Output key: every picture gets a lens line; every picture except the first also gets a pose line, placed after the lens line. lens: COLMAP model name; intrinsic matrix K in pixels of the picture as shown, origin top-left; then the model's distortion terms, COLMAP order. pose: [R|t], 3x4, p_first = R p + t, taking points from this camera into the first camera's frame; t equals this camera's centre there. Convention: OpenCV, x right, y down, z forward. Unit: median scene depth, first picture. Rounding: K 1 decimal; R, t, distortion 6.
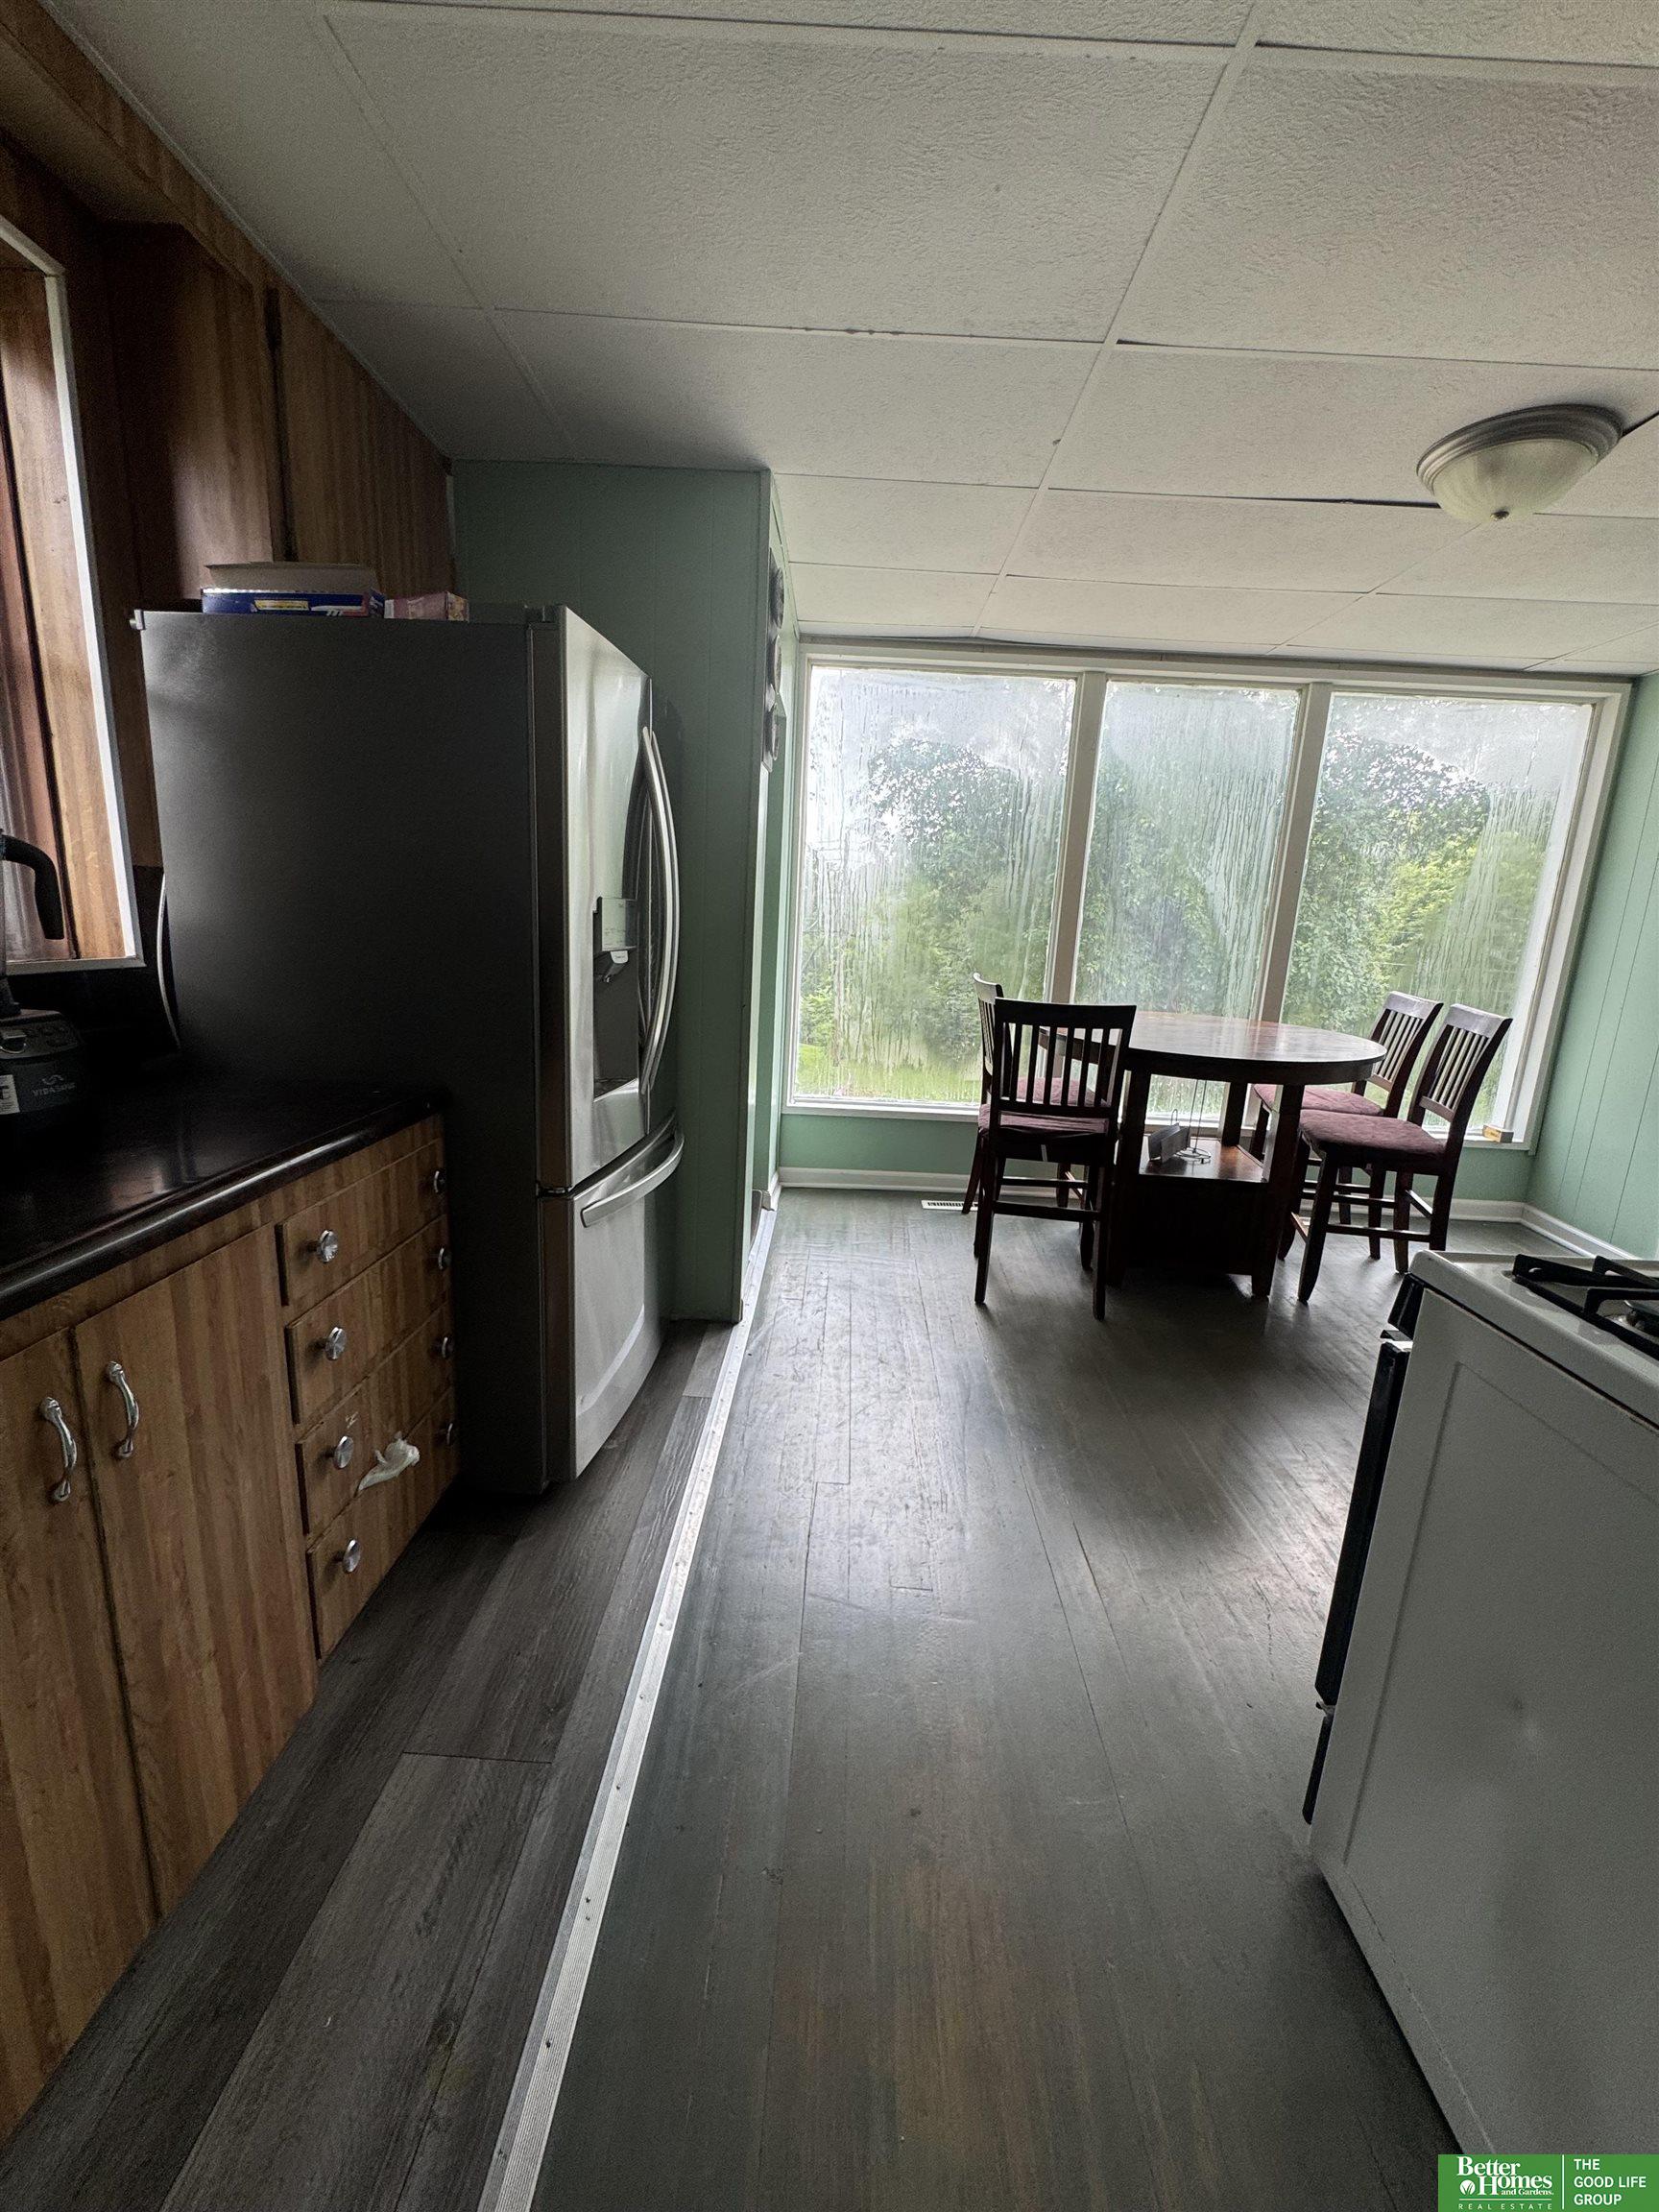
lens RADIAL K [[882.9, 0, 828.2], [0, 882.9, 1102.4], [0, 0, 1]] dist [-0.002779, 0.000310]
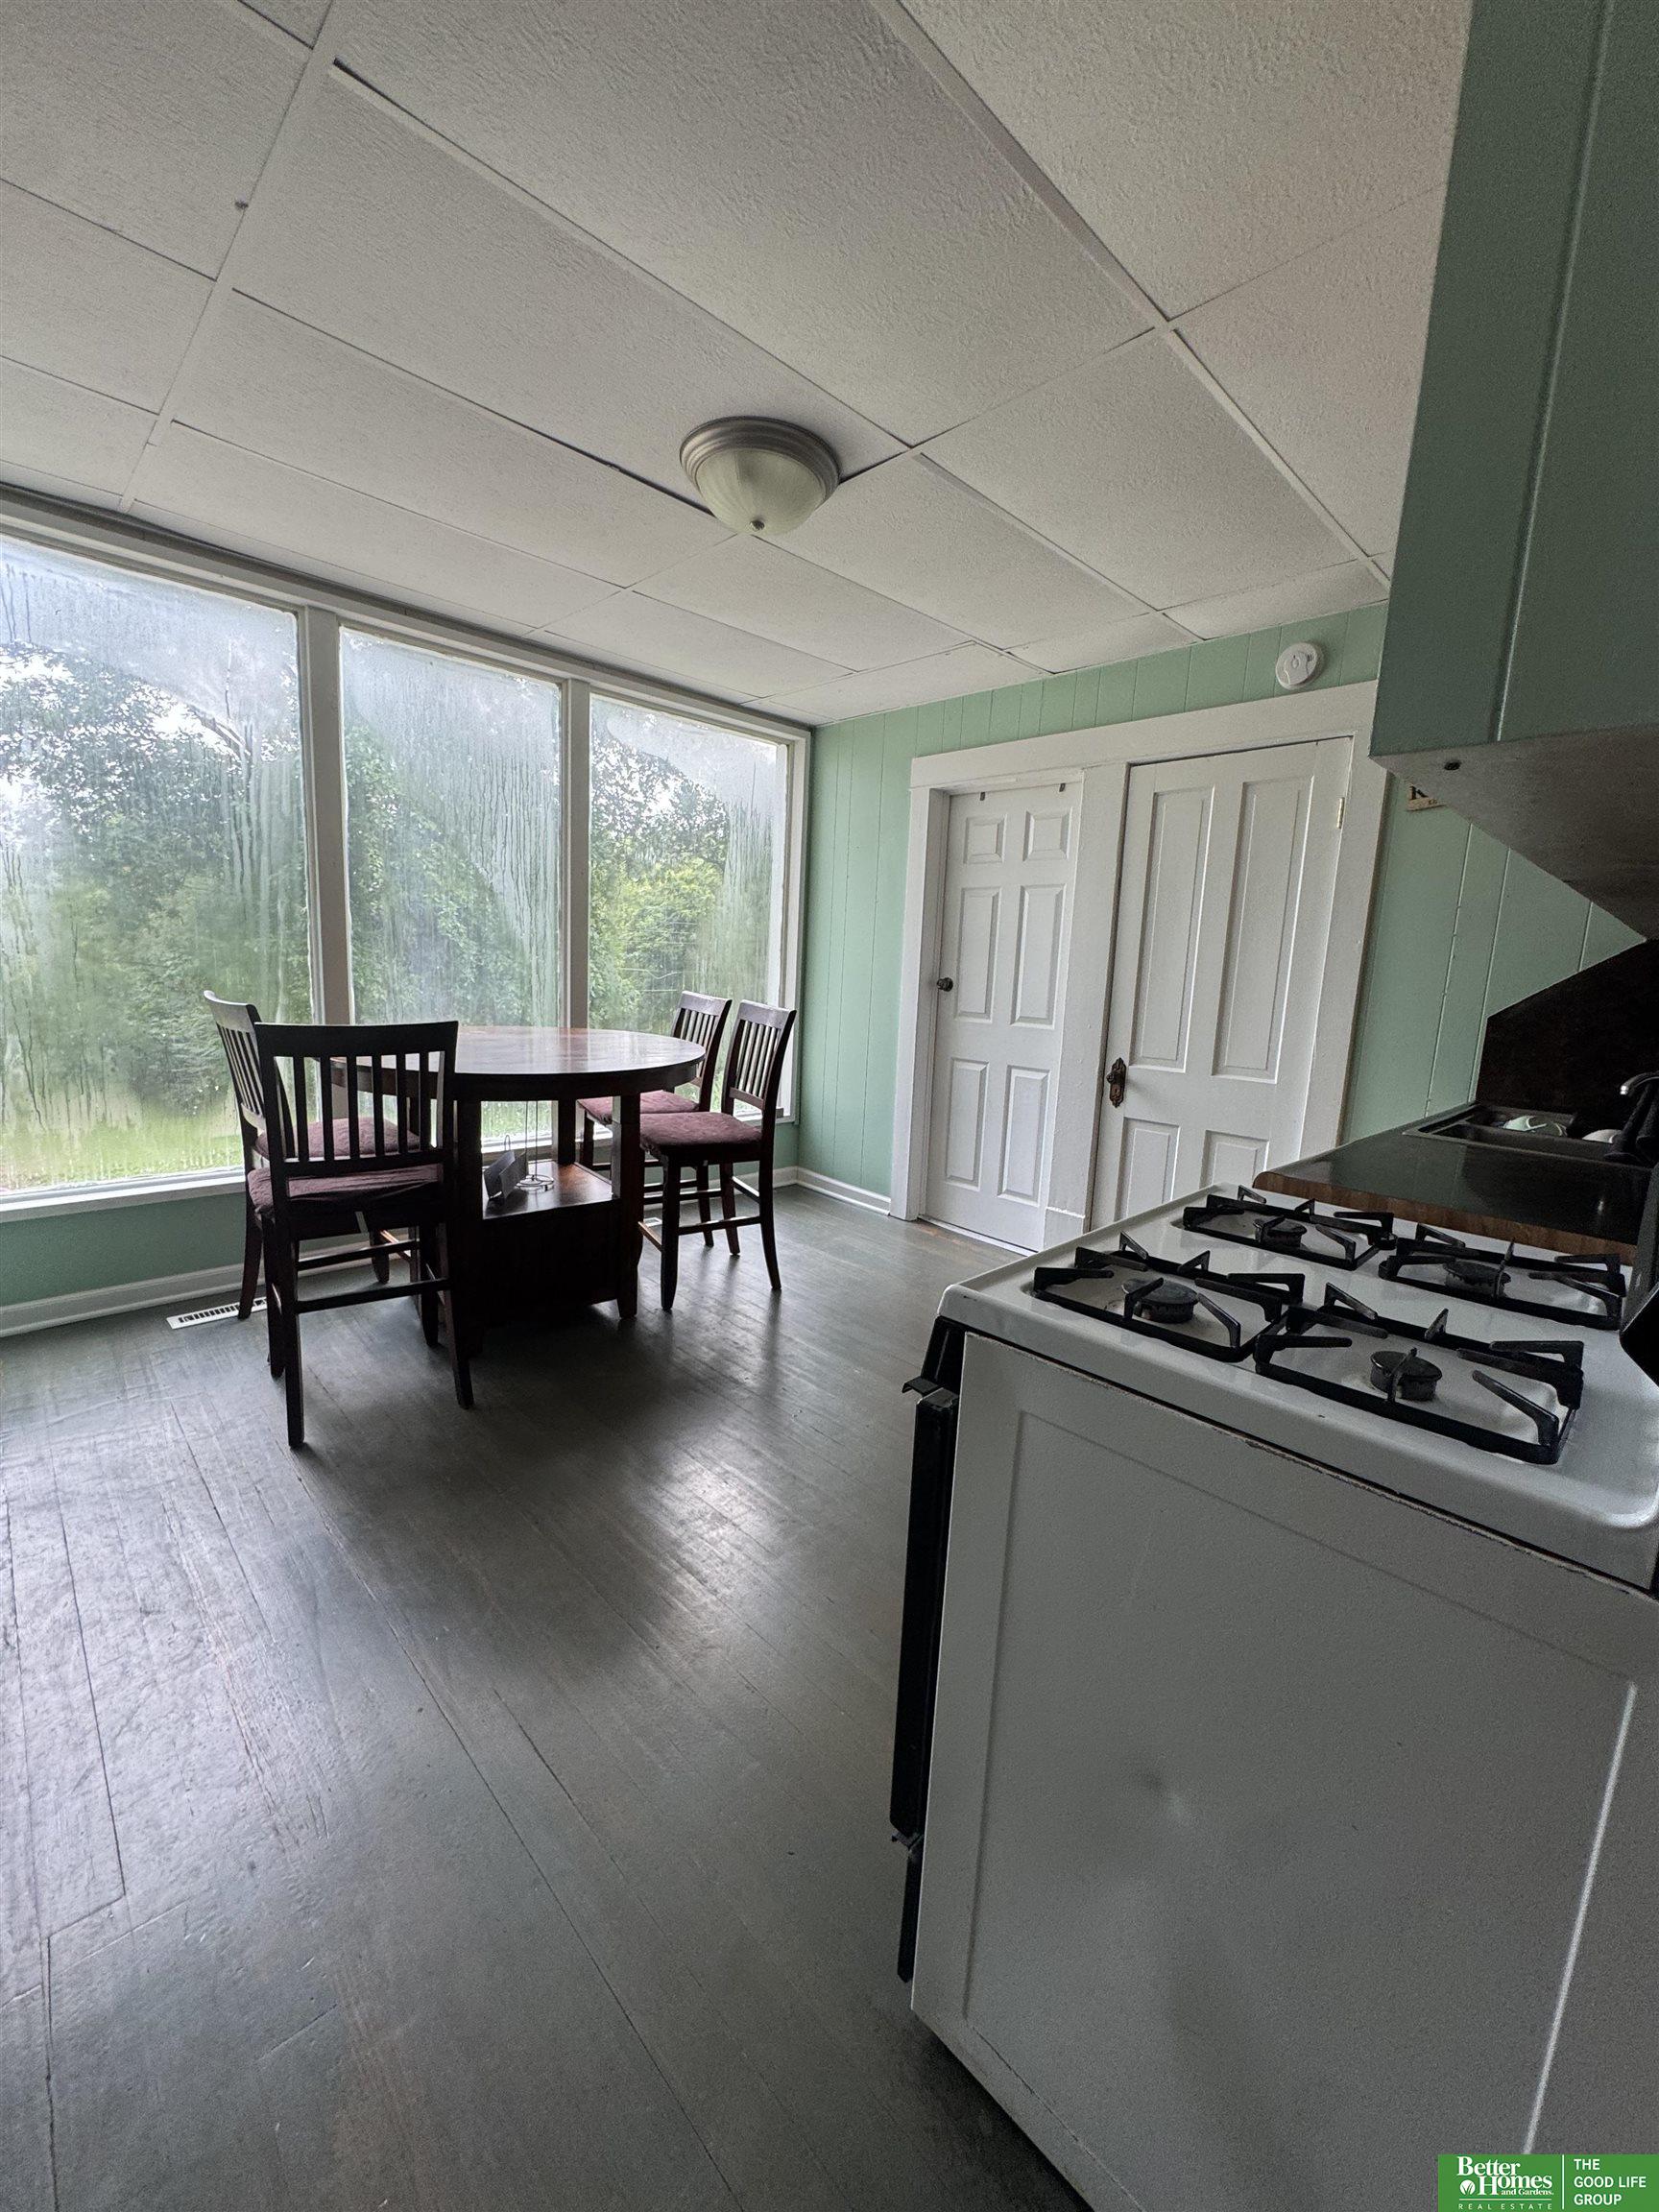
lens RADIAL K [[882.9, 0, 828.2], [0, 882.9, 1102.4], [0, 0, 1]] dist [-0.002779, 0.000310]
pose [[0.700547, -0.129694, 0.701722, 0.006056], [0.138184, 0.989388, 0.044909, -0.020258], [-0.700100, 0.065507, 0.711034, 0.152280]]
